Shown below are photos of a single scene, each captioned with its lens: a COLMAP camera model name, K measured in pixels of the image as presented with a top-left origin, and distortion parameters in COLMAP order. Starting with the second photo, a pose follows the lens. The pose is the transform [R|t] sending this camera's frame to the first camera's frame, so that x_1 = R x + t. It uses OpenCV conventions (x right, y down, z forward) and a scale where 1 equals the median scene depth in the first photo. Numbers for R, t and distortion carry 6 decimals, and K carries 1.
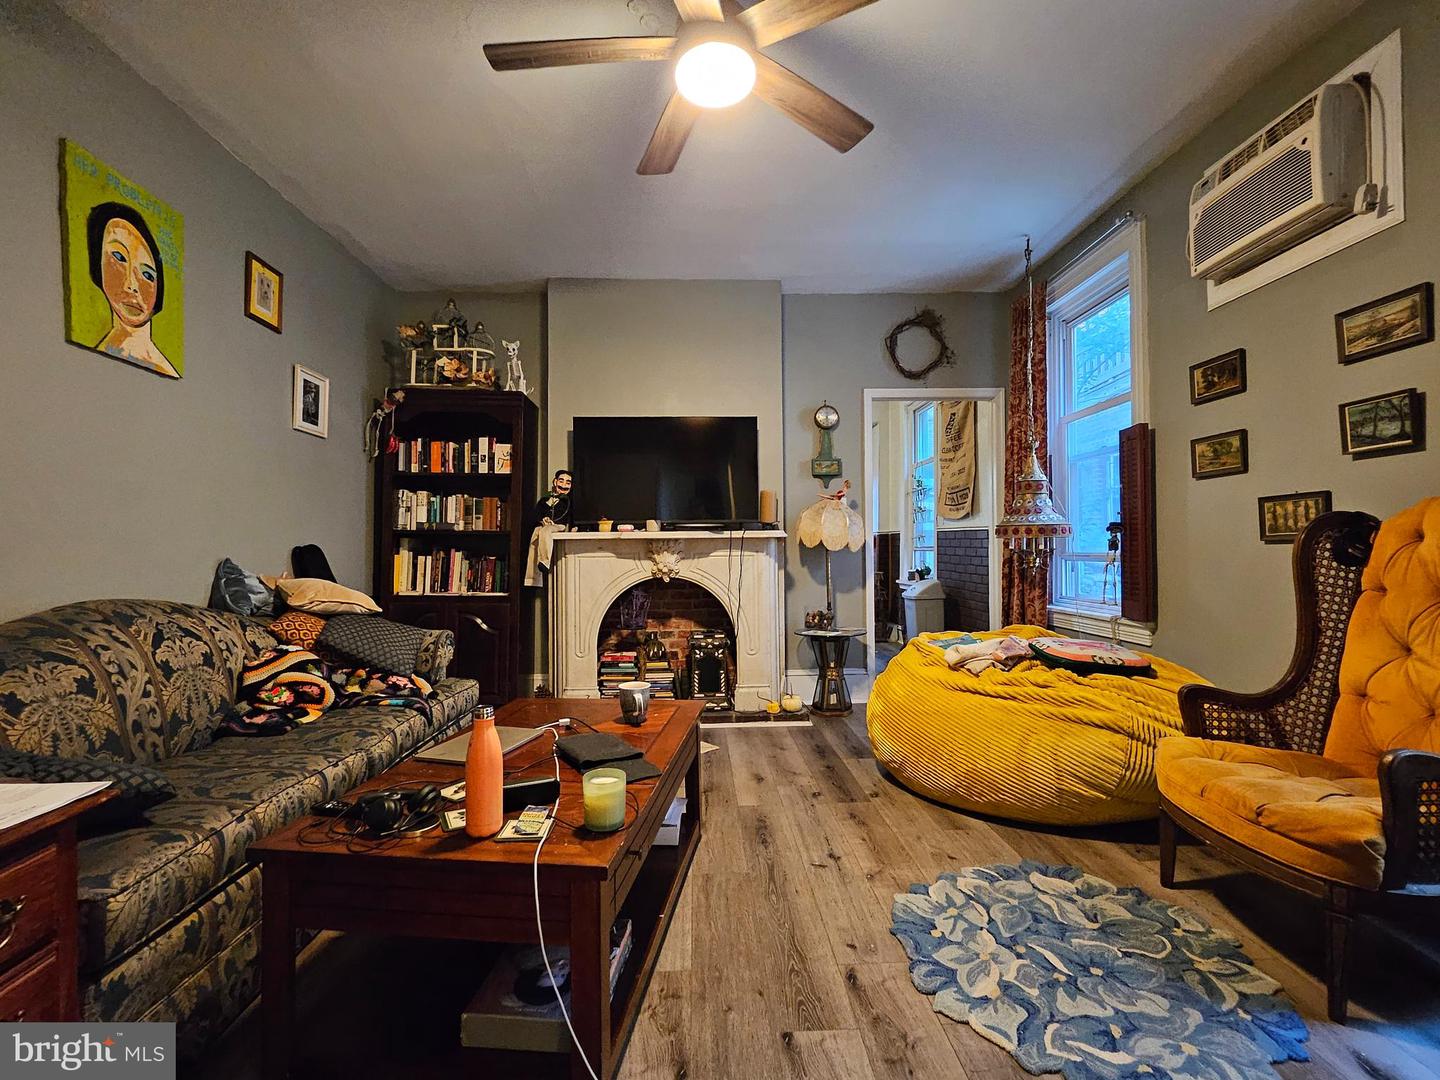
lens RADIAL K [[615.9, 0, 720.1], [0, 615.9, 538.4], [0, 0, 1]] dist [-0.003753, -0.000298]
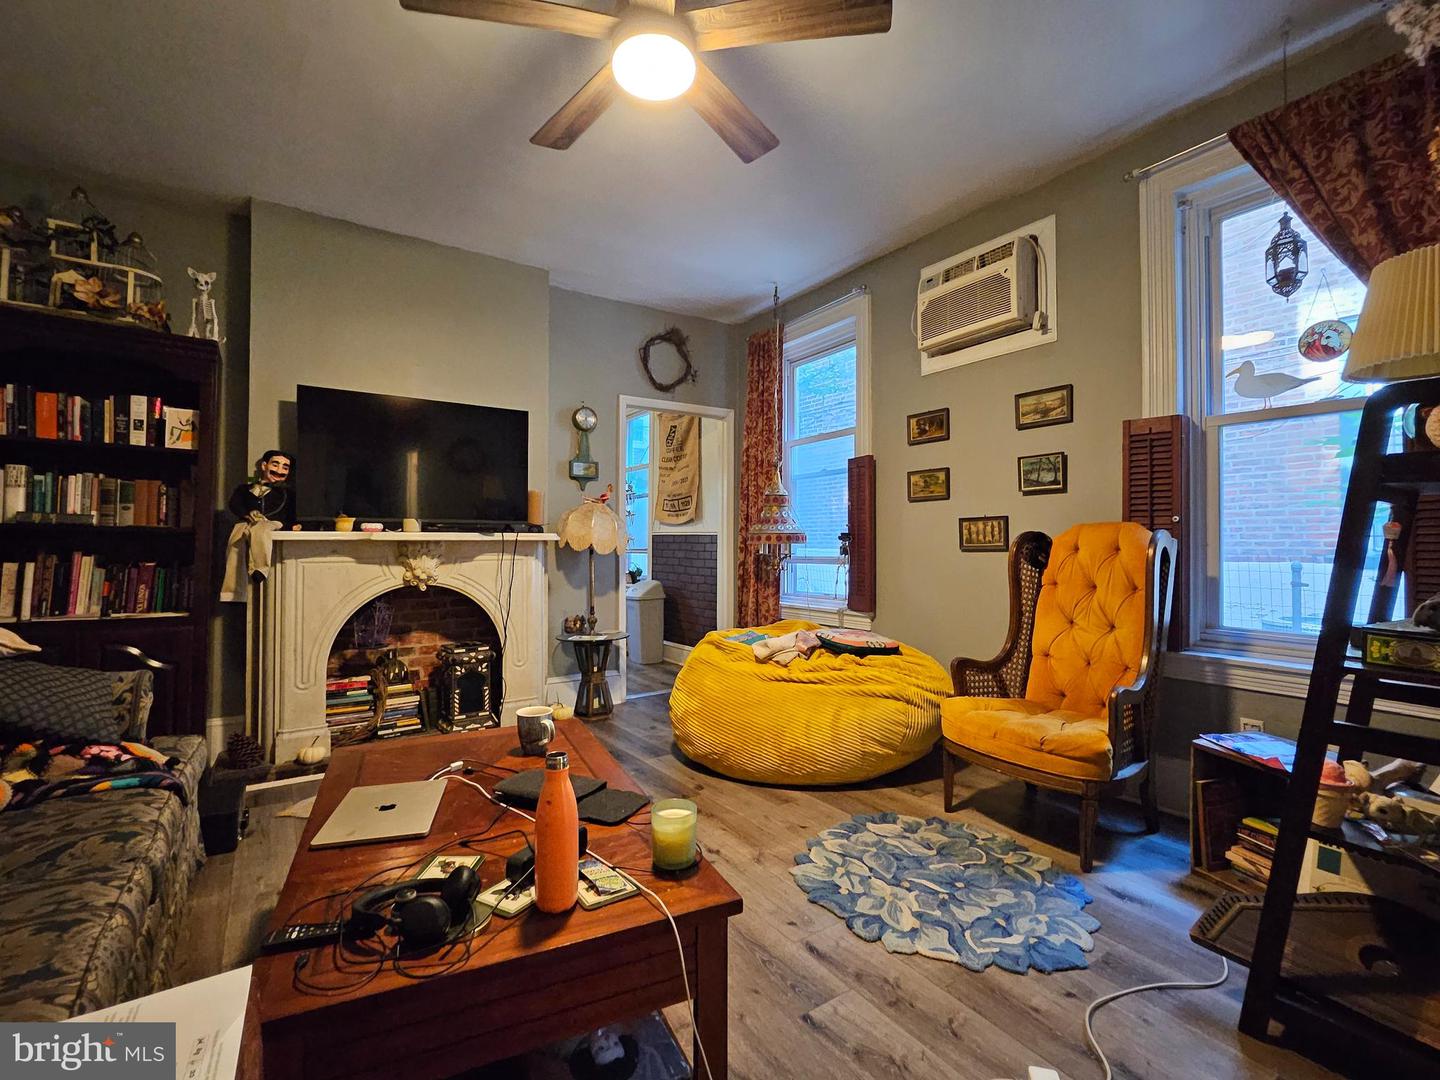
lens RADIAL K [[615.8, 0, 720.0], [0, 615.8, 540.0], [0, 0, 1]] dist [0.000492, 0.000138]
pose [[0.863308, 0.012289, 0.504527, -0.207927], [-0.013481, 0.999908, -0.001286, -0.006313], [-0.504497, -0.005691, 0.863395, 0.057078]]
